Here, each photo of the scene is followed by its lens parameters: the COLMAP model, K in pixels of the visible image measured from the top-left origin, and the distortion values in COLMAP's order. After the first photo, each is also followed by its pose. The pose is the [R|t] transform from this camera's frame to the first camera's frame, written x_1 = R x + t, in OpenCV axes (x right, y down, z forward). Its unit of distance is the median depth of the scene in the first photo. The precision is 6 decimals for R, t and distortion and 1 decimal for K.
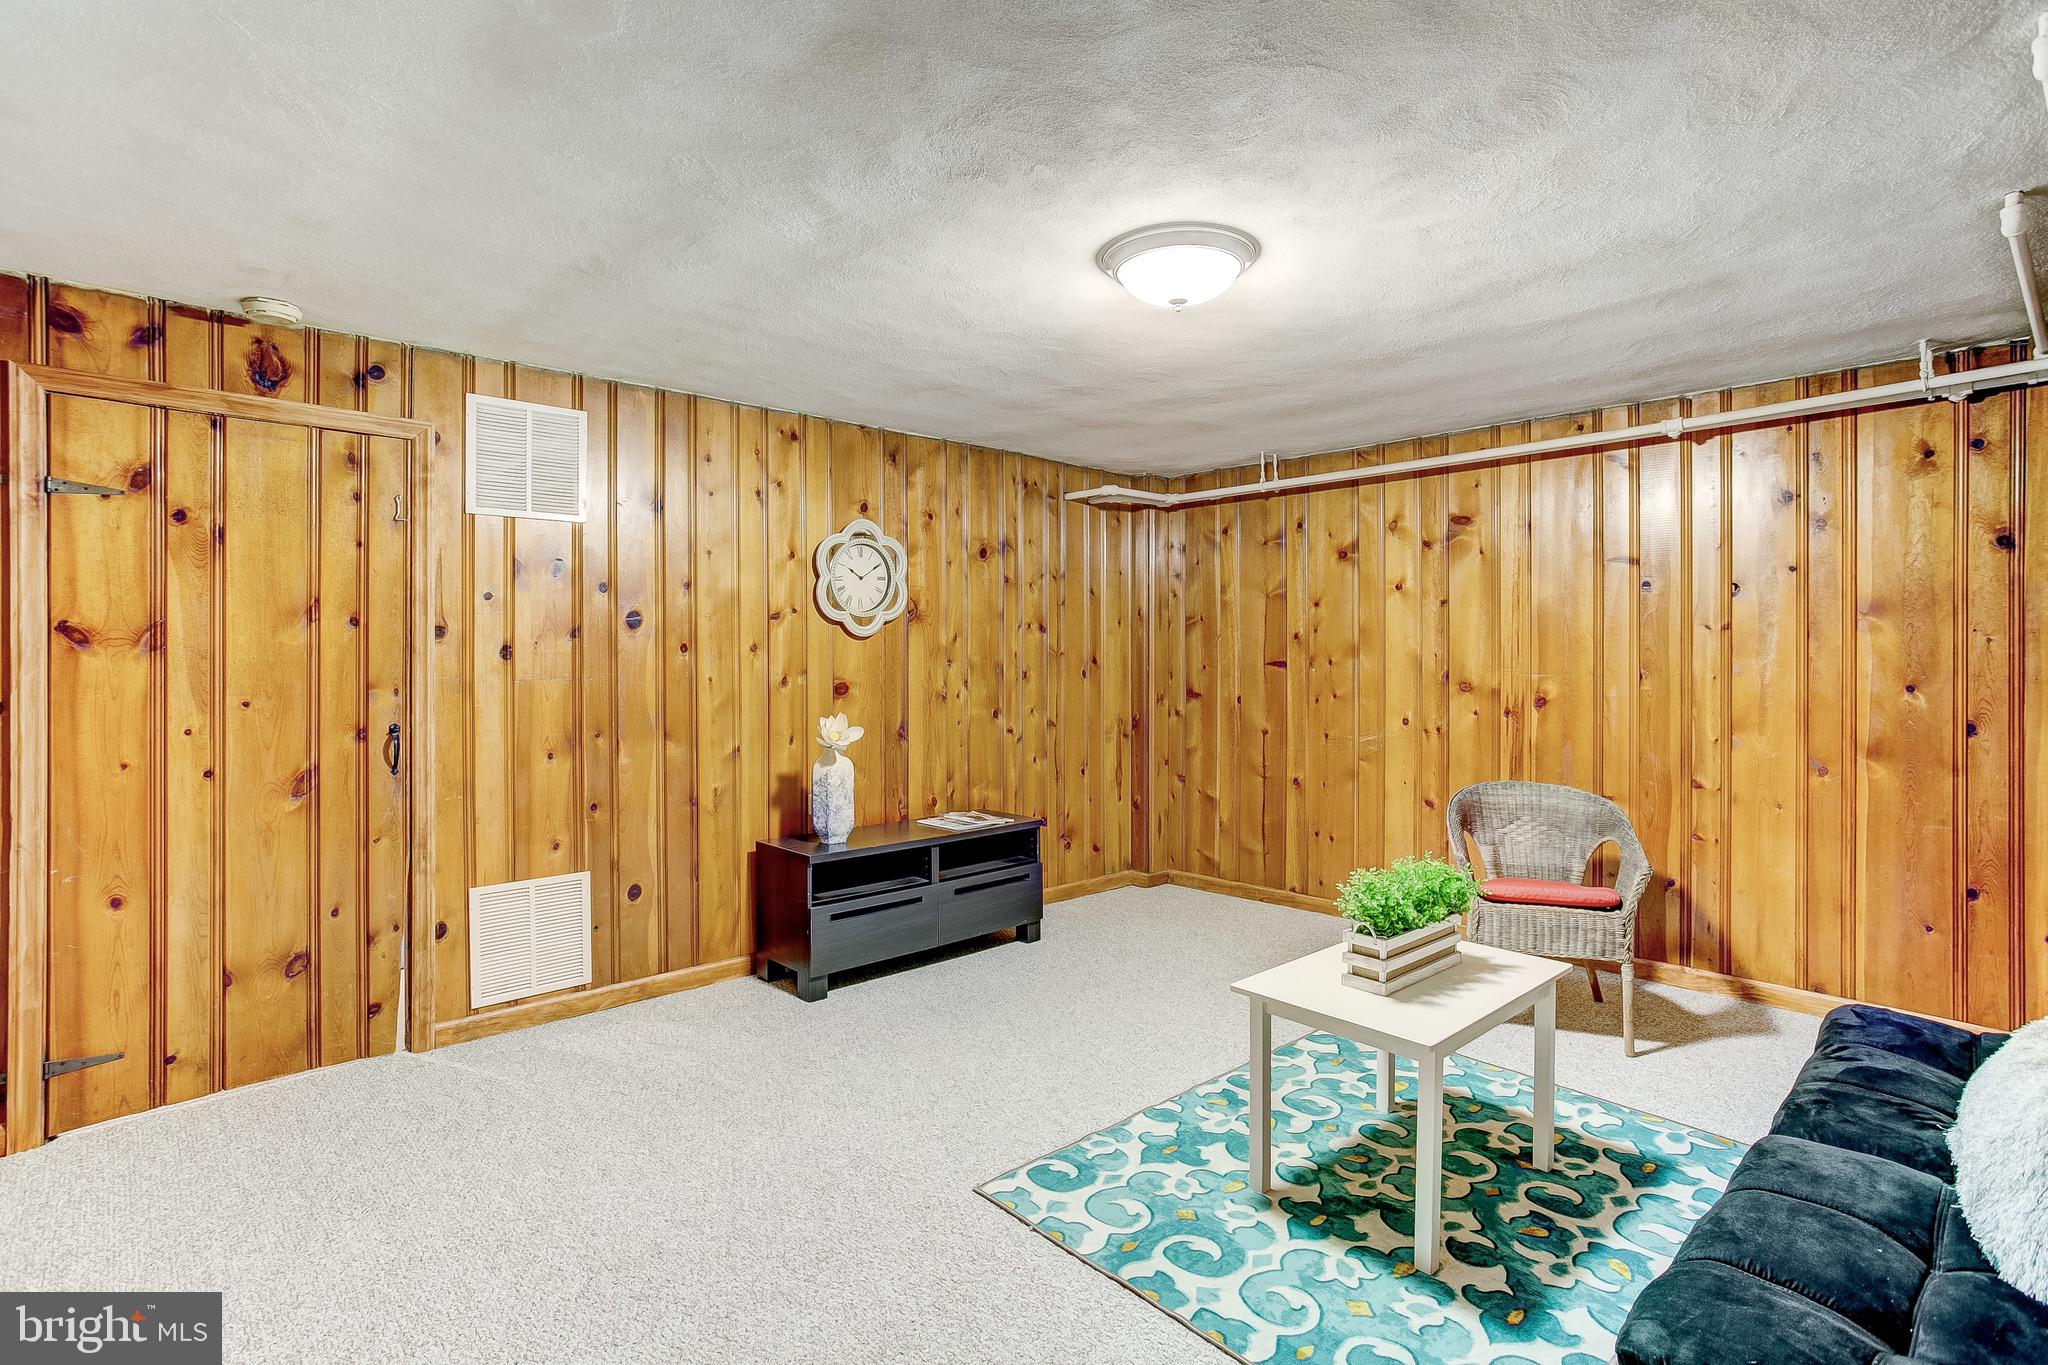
lens RADIAL K [[995.6, 0, 1021.9], [0, 995.6, 666.8], [0, 0, 1]] dist [-0.036728, 0.015152]
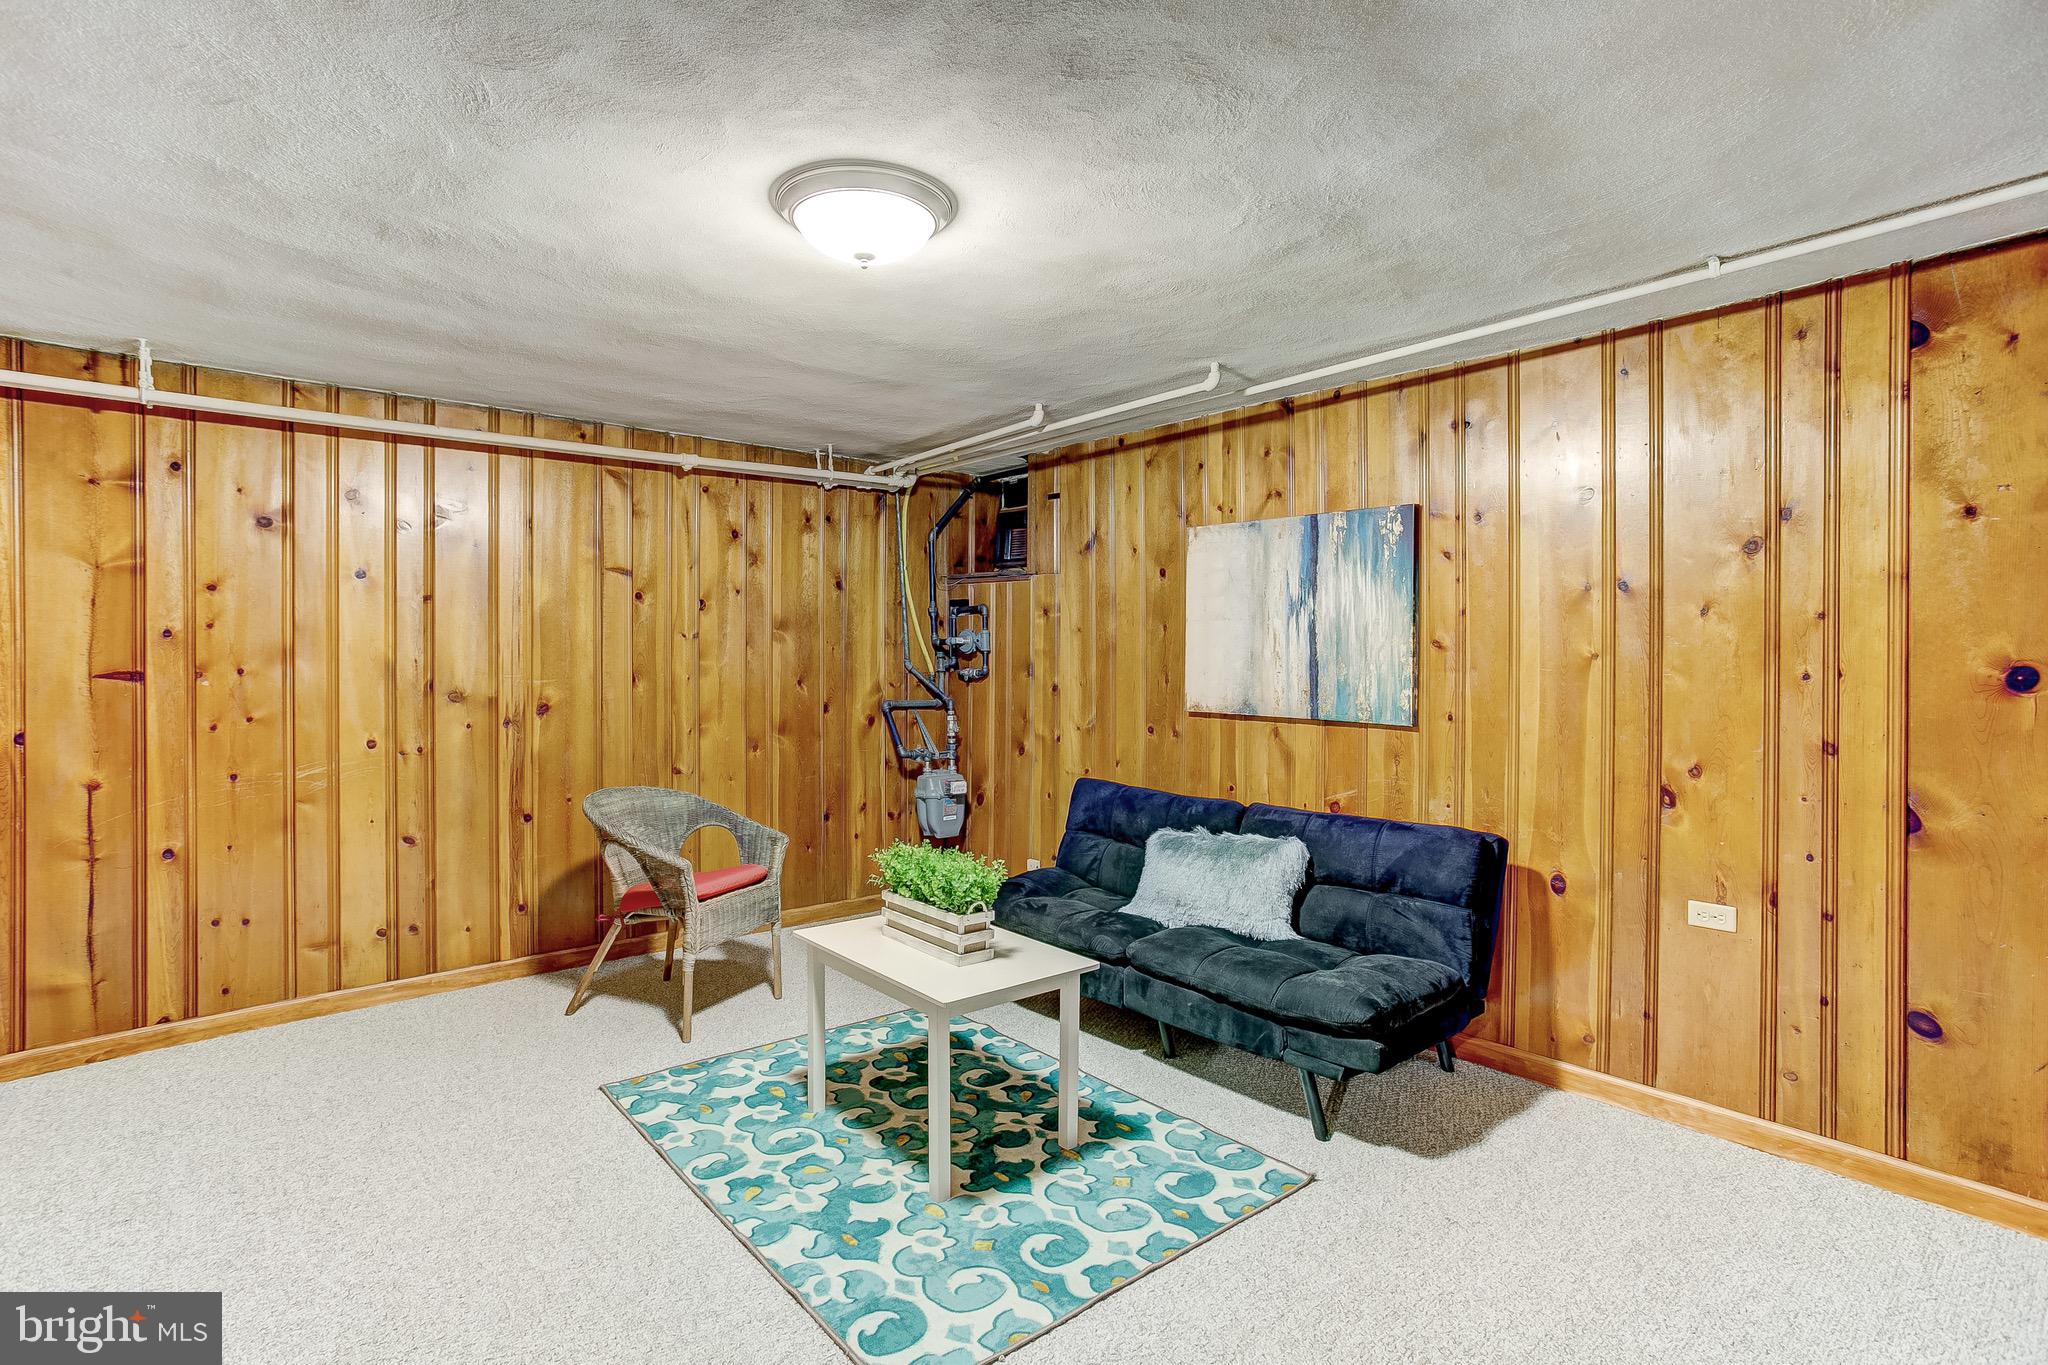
lens RADIAL K [[995.6, 0, 1020.8], [0, 995.6, 666.2], [0, 0, 1]] dist [-0.036728, 0.015152]
pose [[0.038213, -0.010080, 0.999219, -0.528924], [0.013820, 0.999859, 0.009558, -0.010814], [-0.999174, 0.013444, 0.038347, 0.621173]]
